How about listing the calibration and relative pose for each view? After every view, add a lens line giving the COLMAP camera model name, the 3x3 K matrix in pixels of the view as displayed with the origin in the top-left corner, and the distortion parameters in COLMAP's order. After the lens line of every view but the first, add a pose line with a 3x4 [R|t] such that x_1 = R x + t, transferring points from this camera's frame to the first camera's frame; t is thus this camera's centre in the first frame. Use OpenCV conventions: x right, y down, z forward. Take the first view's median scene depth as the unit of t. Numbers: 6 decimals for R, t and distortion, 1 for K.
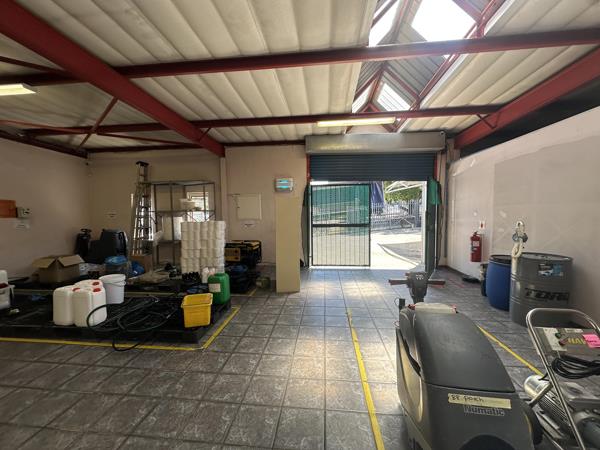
lens RADIAL K [[239.6, 0, 300.0], [0, 239.6, 225.0], [0, 0, 1]] dist [-0.001299, -0.000160]
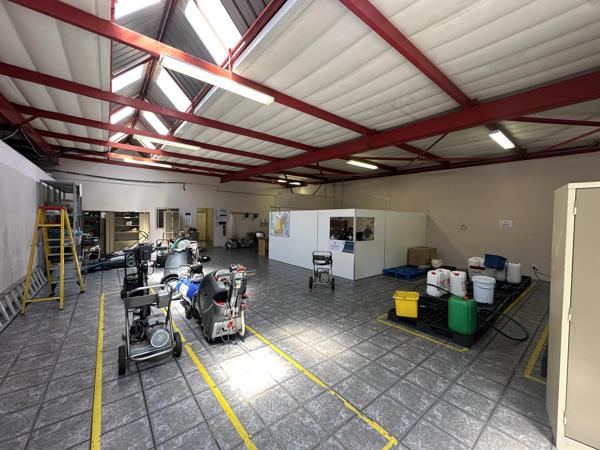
lens RADIAL K [[239.6, 0, 300.0], [0, 239.6, 225.0], [0, 0, 1]] dist [-0.001299, -0.000160]
pose [[-0.705453, 0.020852, -0.708450, 0.451620], [-0.042410, 0.996534, 0.071561, -0.056461], [0.707487, 0.080528, -0.702124, 0.826233]]
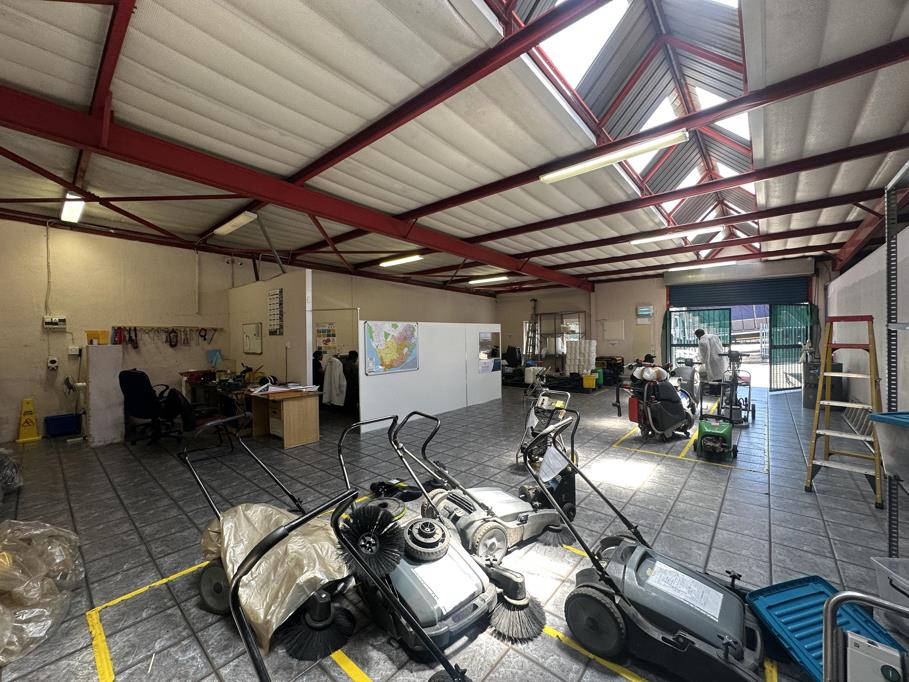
lens RADIAL K [[363.0, 0, 454.5], [0, 363.0, 341.0], [0, 0, 1]] dist [-0.001299, -0.000160]
pose [[0.822919, 0.009173, -0.568085, 0.225288], [-0.026199, 0.999419, -0.021814, 0.057048], [0.567555, 0.032835, 0.822681, -1.282887]]
